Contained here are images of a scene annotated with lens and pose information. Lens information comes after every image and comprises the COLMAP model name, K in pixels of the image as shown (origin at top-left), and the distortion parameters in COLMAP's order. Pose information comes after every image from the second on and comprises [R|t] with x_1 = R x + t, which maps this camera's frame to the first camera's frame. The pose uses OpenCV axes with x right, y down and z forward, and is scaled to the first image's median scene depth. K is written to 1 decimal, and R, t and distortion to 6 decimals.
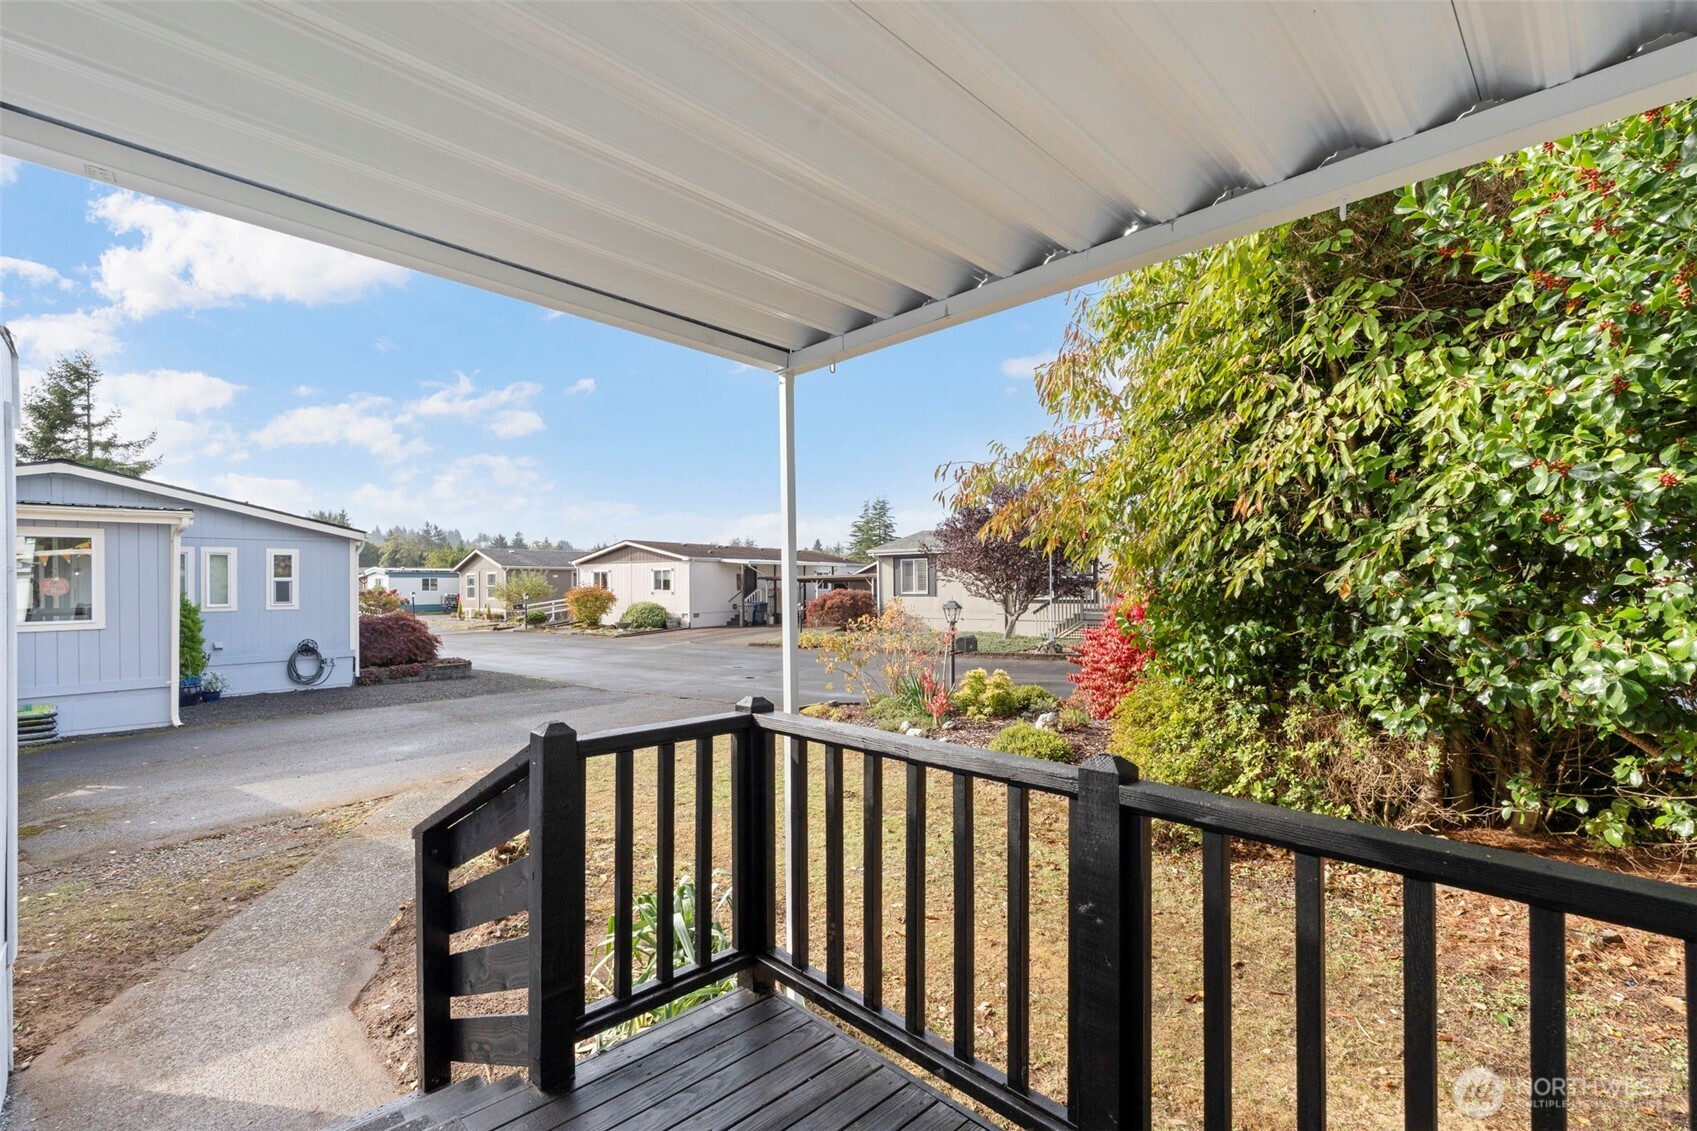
lens RADIAL K [[747.1, 0, 838.6], [0, 747.1, 580.8], [0, 0, 1]] dist [-0.006950, -0.000798]
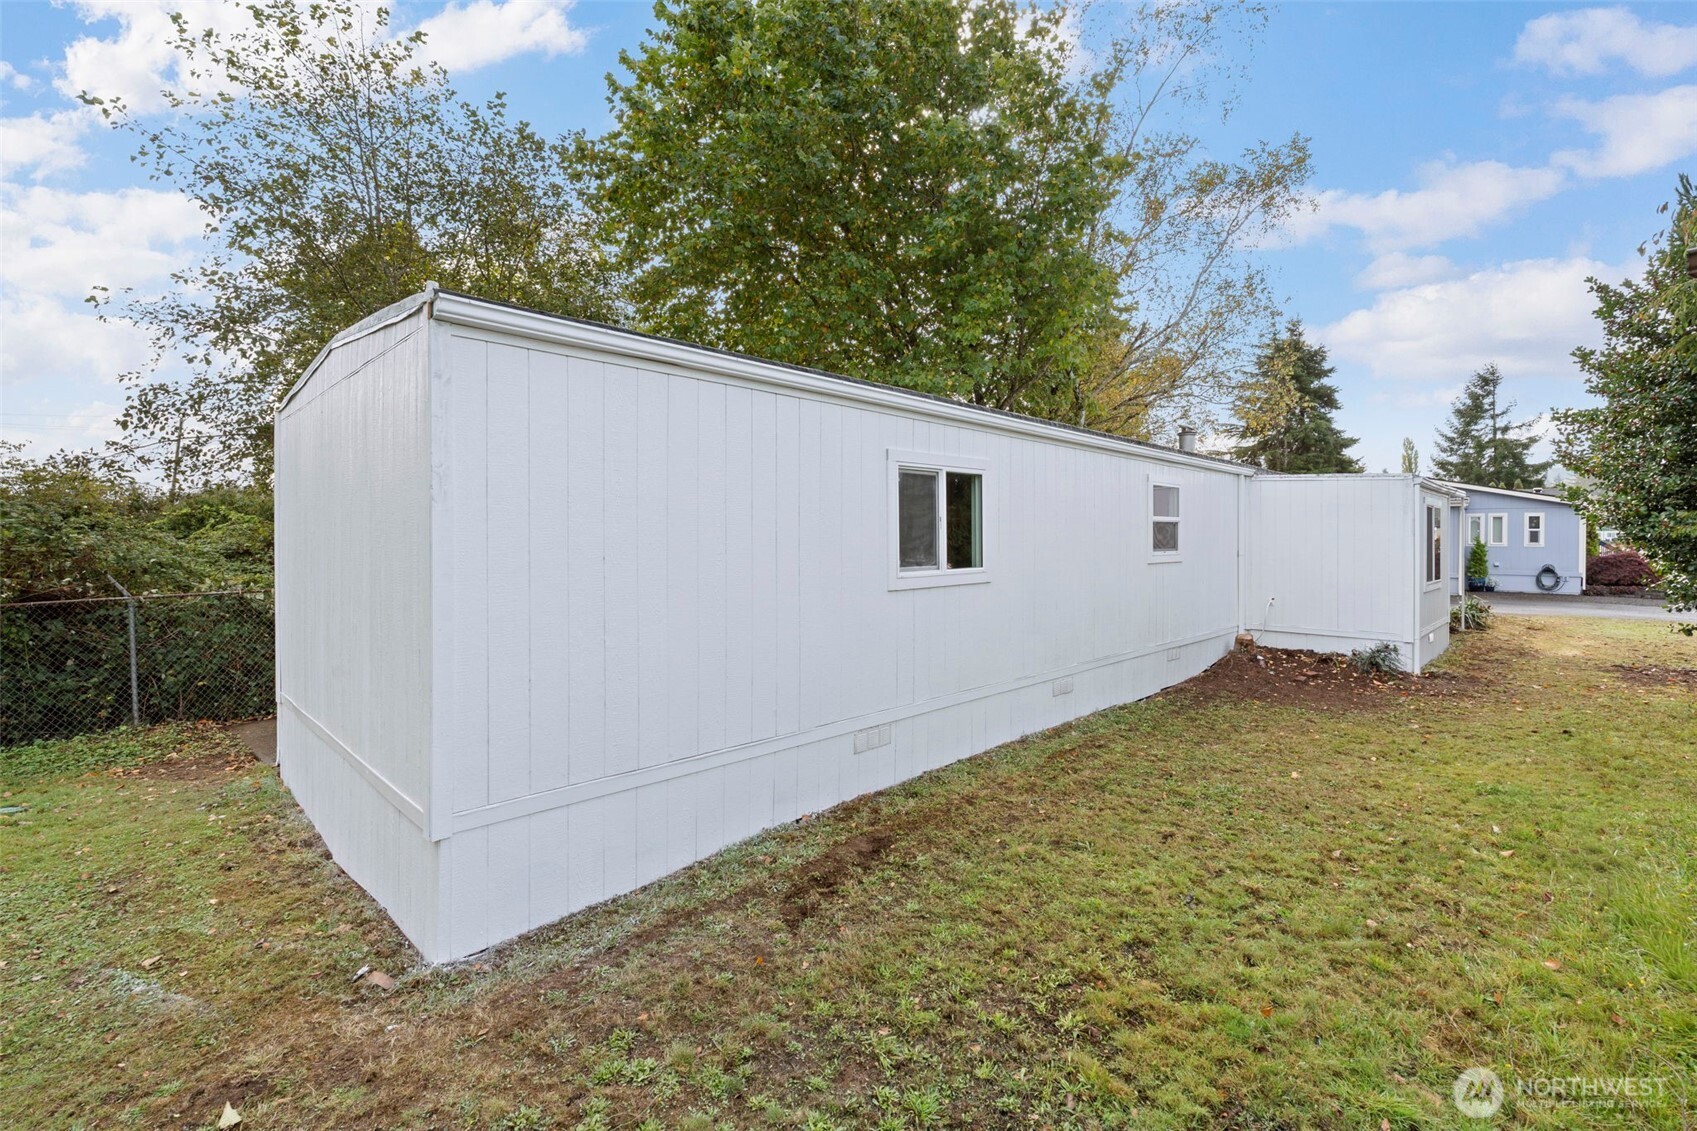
lens RADIAL K [[747.1, 0, 838.5], [0, 747.1, 560.9], [0, 0, 1]] dist [-0.006950, -0.000798]
pose [[0.023125, 0.042833, -0.998815, 0.935368], [0.001484, 0.999079, 0.042879, -0.005926], [0.999731, -0.002474, 0.023040, -0.666999]]
